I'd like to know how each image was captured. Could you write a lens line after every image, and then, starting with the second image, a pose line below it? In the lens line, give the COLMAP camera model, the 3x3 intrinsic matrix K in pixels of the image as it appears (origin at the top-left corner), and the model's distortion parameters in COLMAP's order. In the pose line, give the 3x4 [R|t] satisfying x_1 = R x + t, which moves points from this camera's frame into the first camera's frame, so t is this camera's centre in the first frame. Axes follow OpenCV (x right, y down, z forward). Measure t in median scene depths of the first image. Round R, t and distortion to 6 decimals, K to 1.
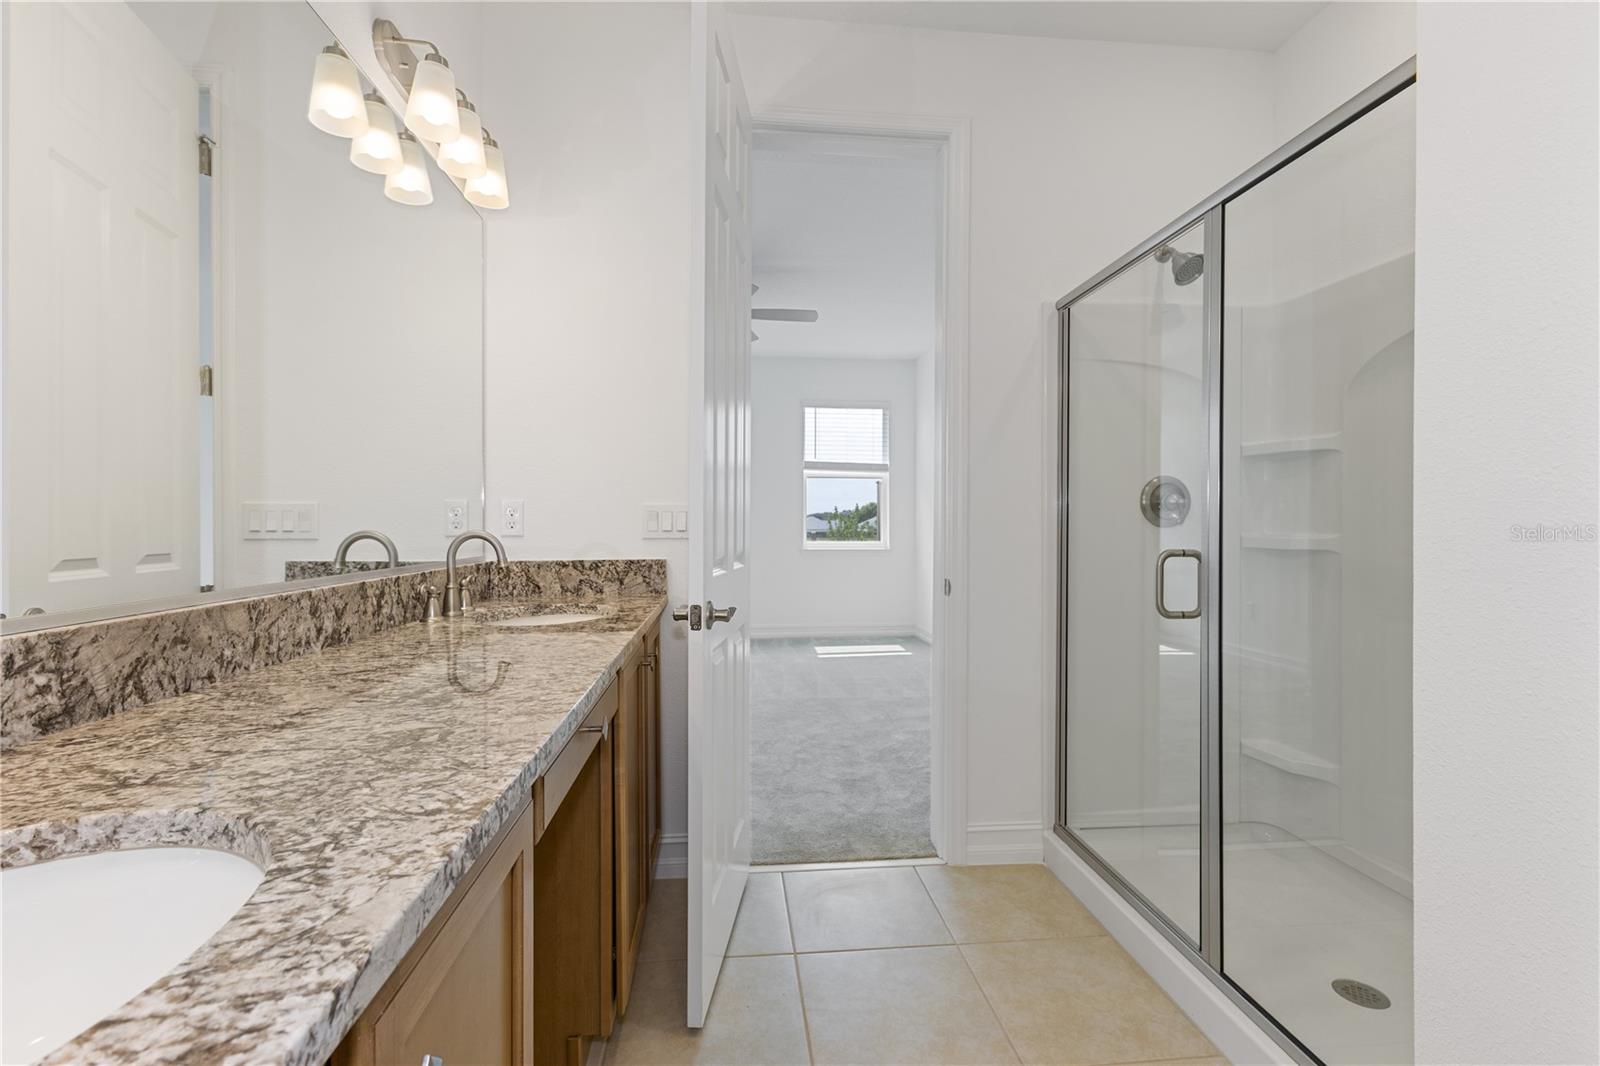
lens RADIAL K [[700.2, 0, 800.0], [0, 700.2, 529.0], [0, 0, 1]] dist [0.015183, -0.002425]
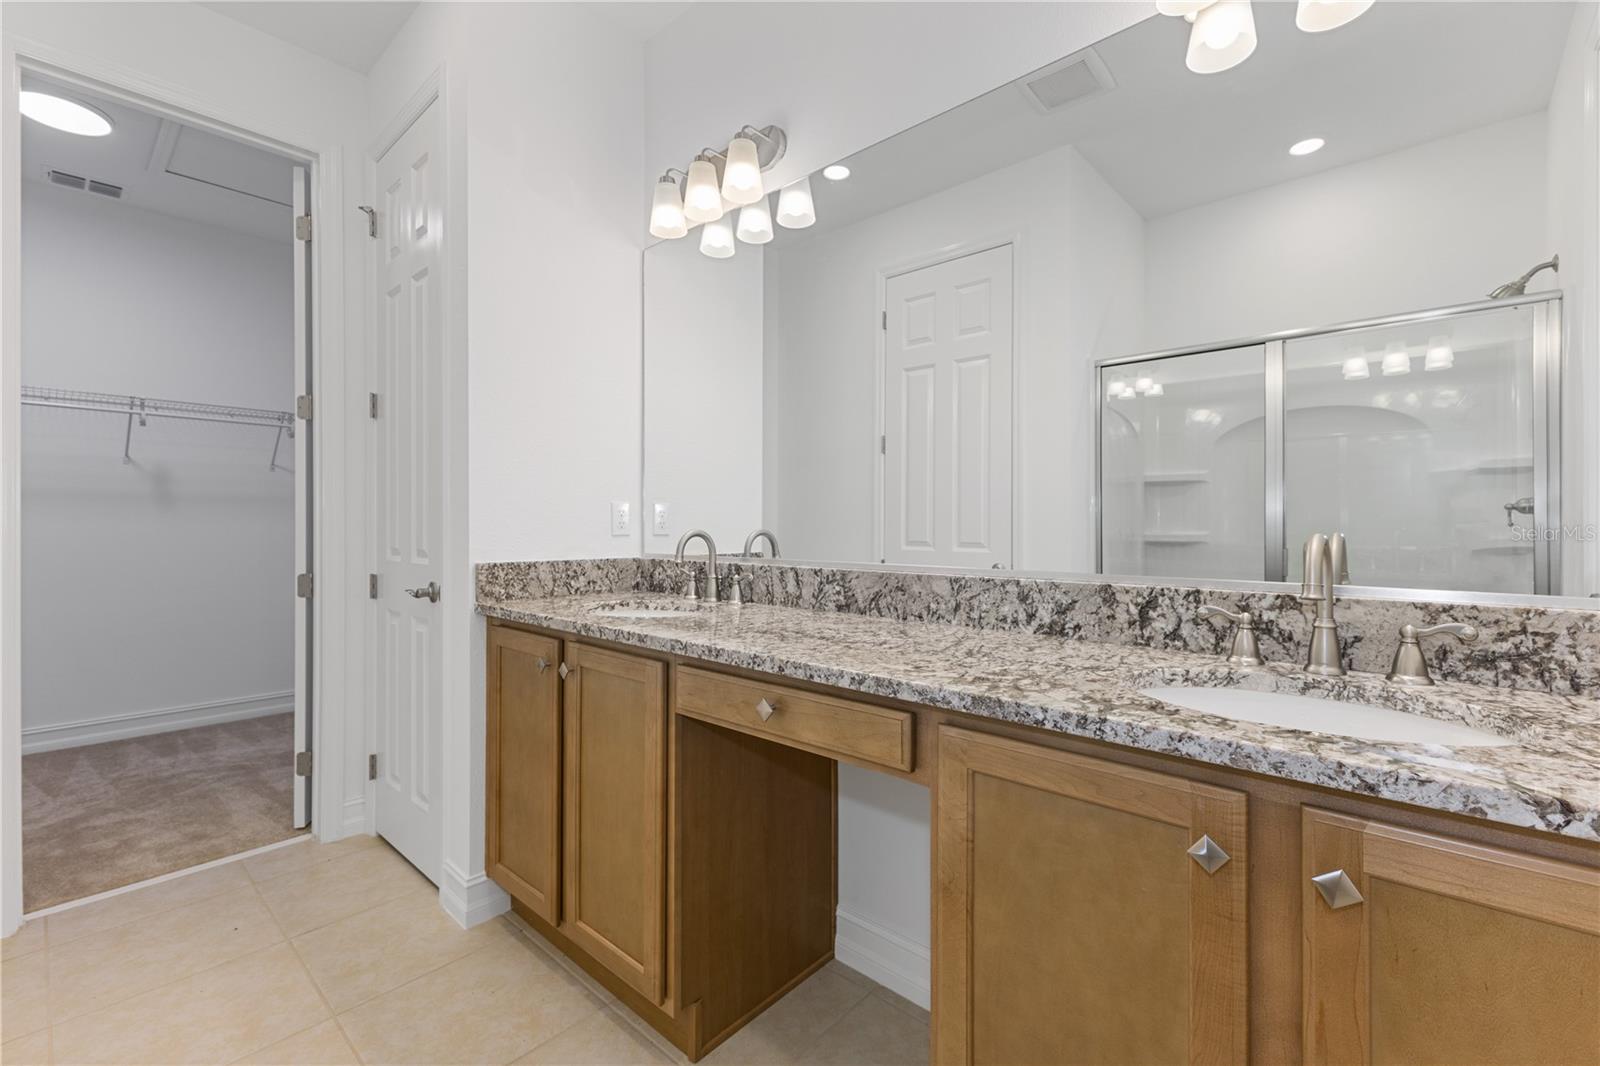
lens RADIAL K [[700.2, 0, 802.0], [0, 700.2, 520.8], [0, 0, 1]] dist [0.015183, -0.002425]
pose [[-0.743506, -0.005160, -0.668709, 0.431048], [-0.006840, 0.999977, -0.000111, -0.010381], [0.668694, 0.004492, -0.743524, 1.914818]]
